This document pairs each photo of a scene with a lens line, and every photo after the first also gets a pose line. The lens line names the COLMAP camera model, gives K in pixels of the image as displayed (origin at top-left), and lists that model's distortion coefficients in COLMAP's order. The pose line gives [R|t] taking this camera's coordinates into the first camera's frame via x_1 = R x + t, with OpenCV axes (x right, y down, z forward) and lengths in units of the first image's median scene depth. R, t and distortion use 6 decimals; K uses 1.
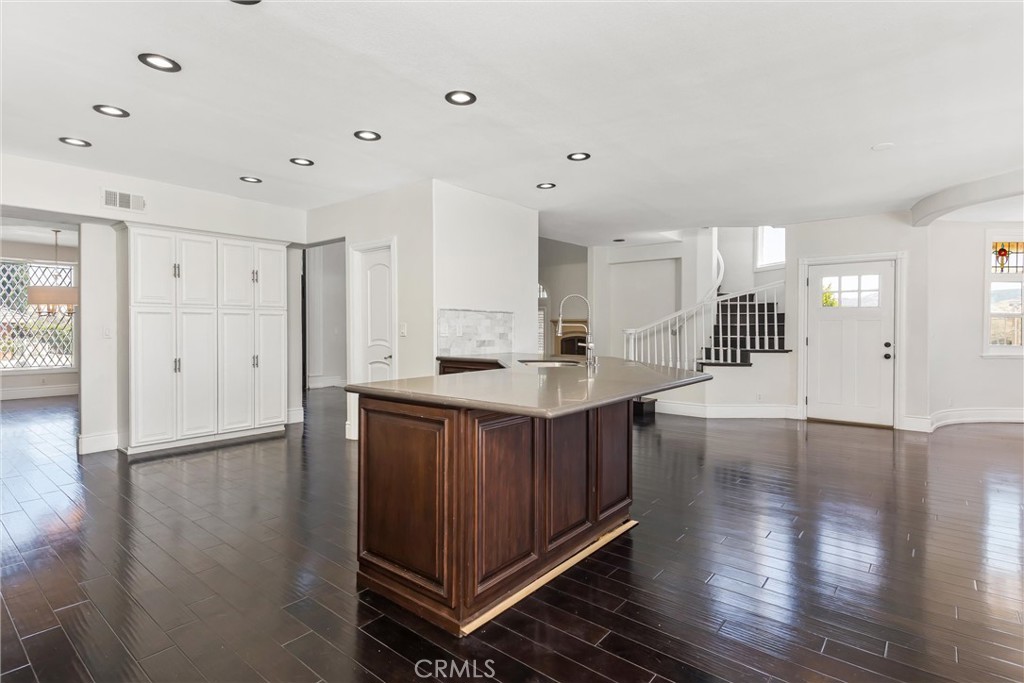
lens RADIAL K [[501.1, 0, 509.3], [0, 501.1, 333.8], [0, 0, 1]] dist [0.003261, -0.005308]
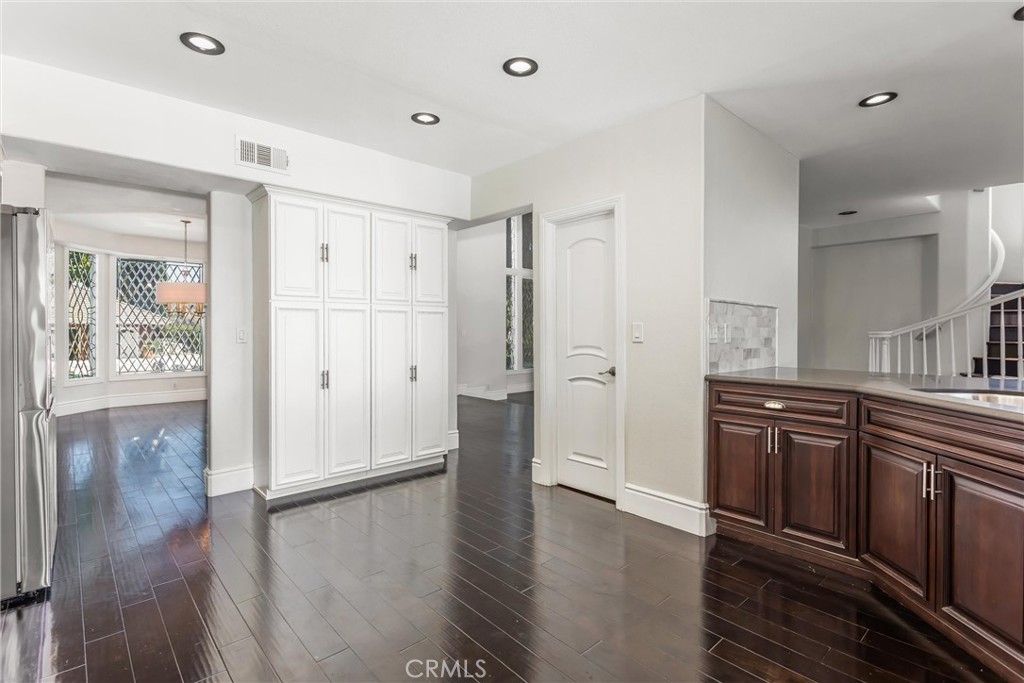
lens RADIAL K [[501.1, 0, 506.7], [0, 501.1, 336.7], [0, 0, 1]] dist [0.003261, -0.005308]
pose [[0.985482, 0.002994, -0.169753, -0.254888], [-0.002672, 0.999994, 0.002122, -0.003565], [0.169758, -0.001637, 0.985484, 0.293810]]
